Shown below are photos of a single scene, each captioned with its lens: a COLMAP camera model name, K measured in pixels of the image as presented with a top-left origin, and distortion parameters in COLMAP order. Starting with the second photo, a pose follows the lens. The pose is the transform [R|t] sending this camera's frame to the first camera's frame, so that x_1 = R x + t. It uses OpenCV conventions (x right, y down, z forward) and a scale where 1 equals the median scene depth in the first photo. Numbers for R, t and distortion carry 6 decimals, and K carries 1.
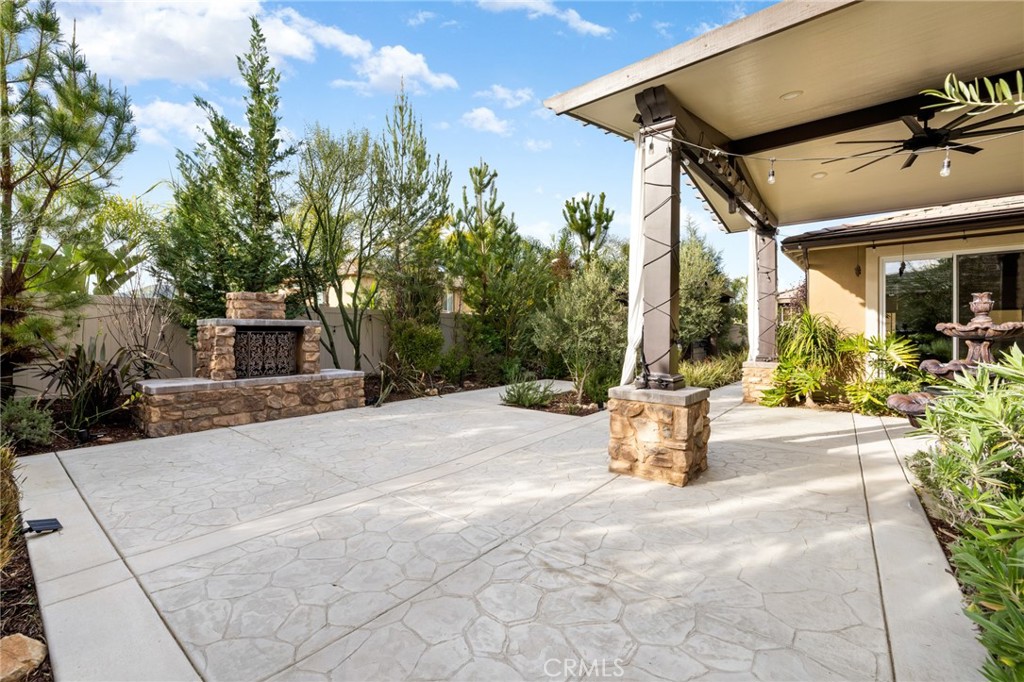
lens RADIAL K [[424.2, 0, 510.8], [0, 424.2, 338.9], [0, 0, 1]] dist [0.003509, -0.000301]
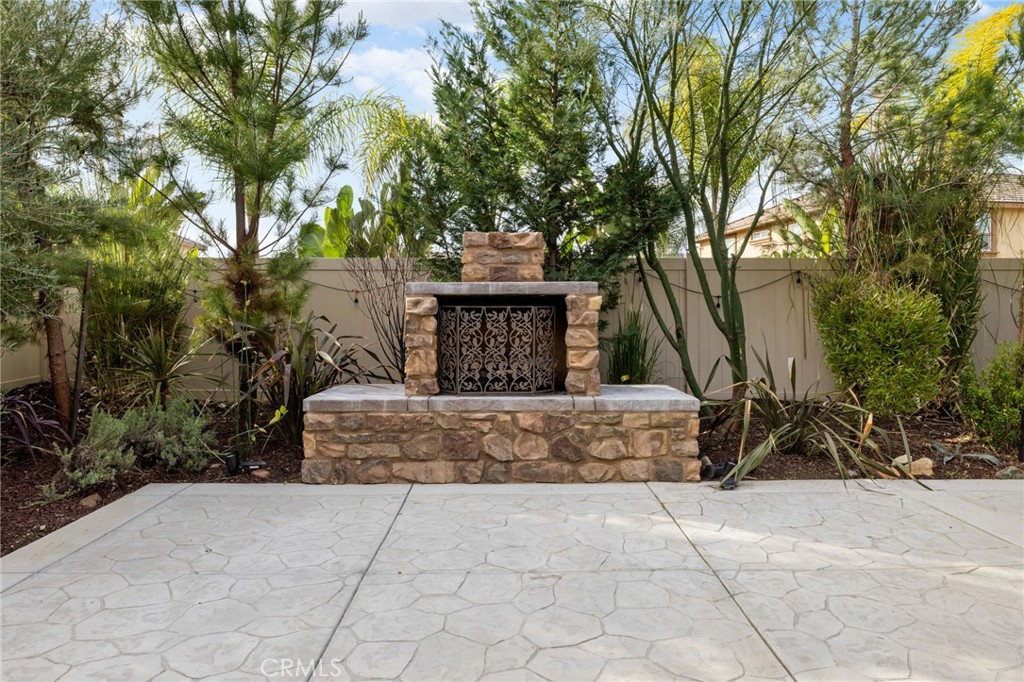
lens RADIAL K [[667.6, 0, 513.1], [0, 667.6, 331.0], [0, 0, 1]] dist [0.006533, 0.000837]
pose [[0.646326, 0.016014, -0.762893, 0.049931], [-0.009453, 0.999871, 0.012979, 0.002182], [0.763003, -0.001177, 0.646394, 0.498946]]
